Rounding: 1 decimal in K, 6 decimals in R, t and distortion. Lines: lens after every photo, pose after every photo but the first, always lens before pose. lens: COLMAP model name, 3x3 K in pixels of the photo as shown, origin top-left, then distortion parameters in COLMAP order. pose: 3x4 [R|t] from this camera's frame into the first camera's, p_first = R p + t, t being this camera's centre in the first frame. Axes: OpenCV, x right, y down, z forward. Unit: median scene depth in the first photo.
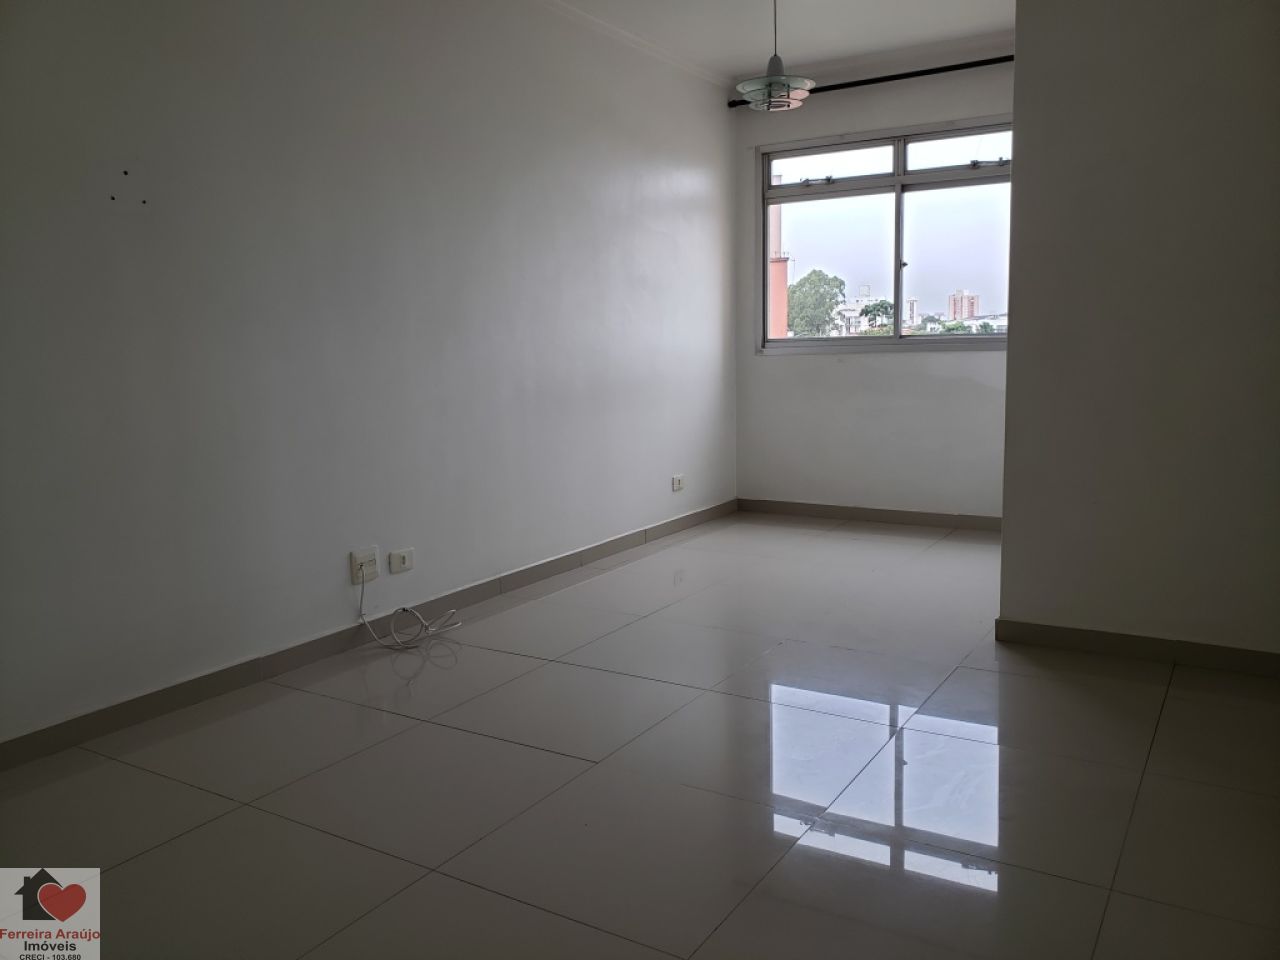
lens RADIAL K [[1017.6, 0, 626.2], [0, 1017.6, 470.6], [0, 0, 1]] dist [0.207247, -0.647197]
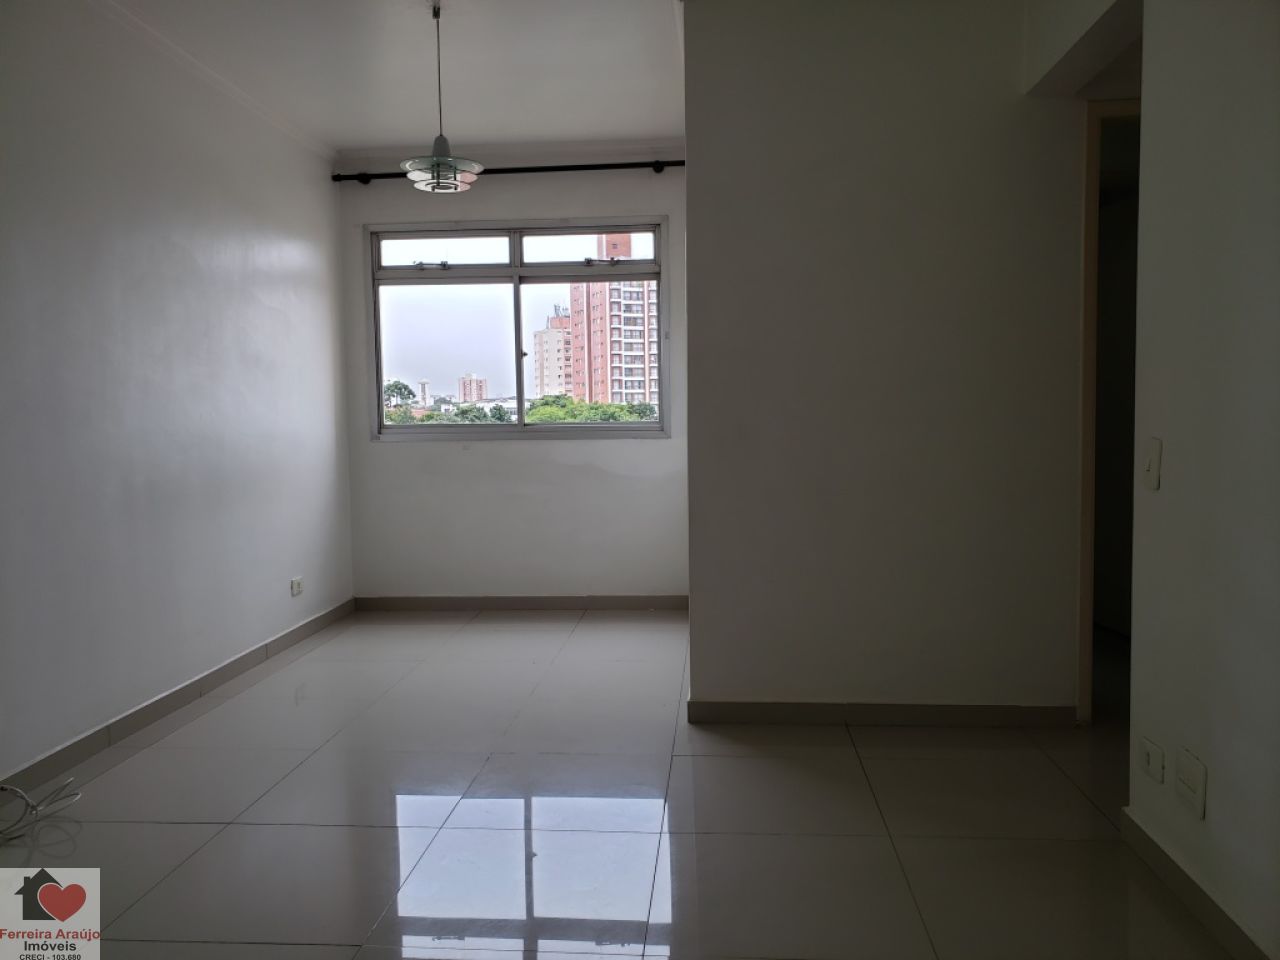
lens RADIAL K [[1021.8, 0, 640.0], [0, 1021.8, 480.0], [0, 0, 1]] dist [0.035236, -0.036528]
pose [[0.885648, -0.023737, 0.463751, -0.095088], [0.054791, 0.997058, -0.053604, -0.015466], [-0.461114, 0.072884, 0.884343, 0.067592]]
